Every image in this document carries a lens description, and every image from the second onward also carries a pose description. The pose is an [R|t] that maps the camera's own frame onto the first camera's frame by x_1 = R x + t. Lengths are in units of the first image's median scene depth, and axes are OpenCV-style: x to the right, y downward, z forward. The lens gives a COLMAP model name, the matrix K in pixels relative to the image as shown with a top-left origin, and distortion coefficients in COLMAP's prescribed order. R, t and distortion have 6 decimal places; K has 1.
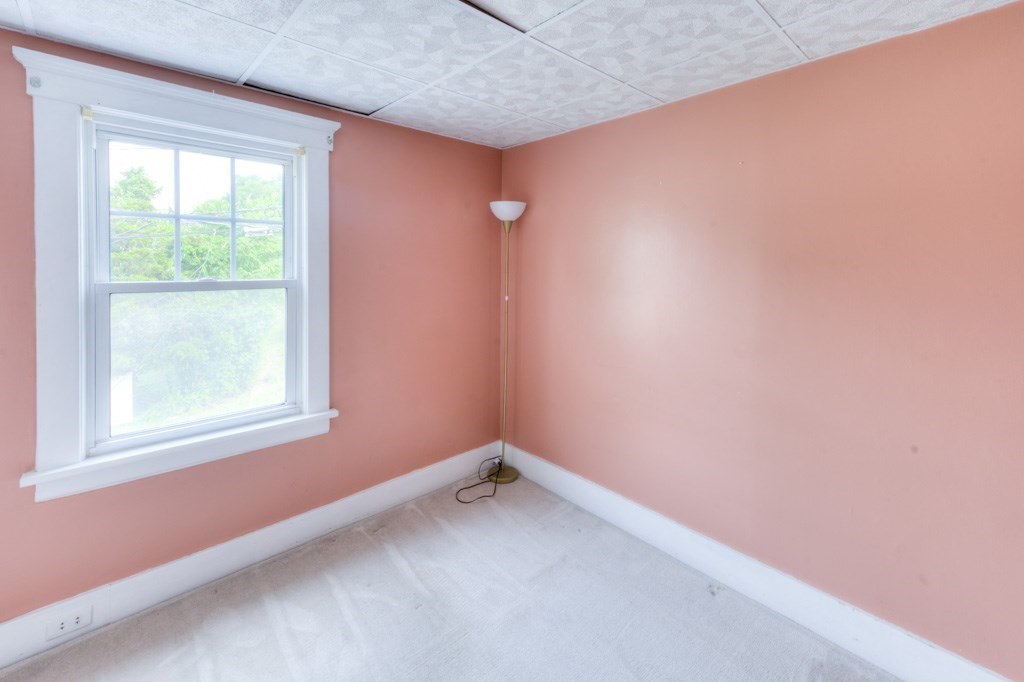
lens RADIAL K [[445.3, 0, 520.6], [0, 445.3, 270.0], [0, 0, 1]] dist [0.009738, 0.000008]
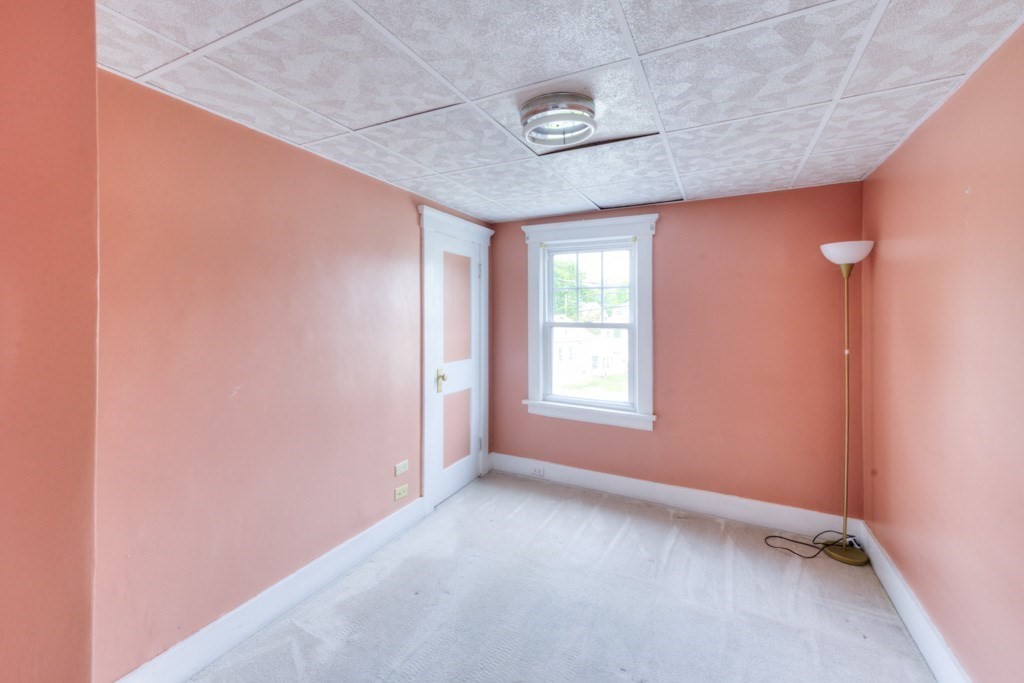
lens RADIAL K [[417.4, 0, 503.2], [0, 417.4, 314.1], [0, 0, 1]] dist [0.013143, -0.002059]
pose [[0.314585, 0.001163, -0.949229, 0.718366], [-0.017222, 0.999842, -0.004482, 0.004141], [0.949073, 0.017758, 0.314555, 0.122646]]
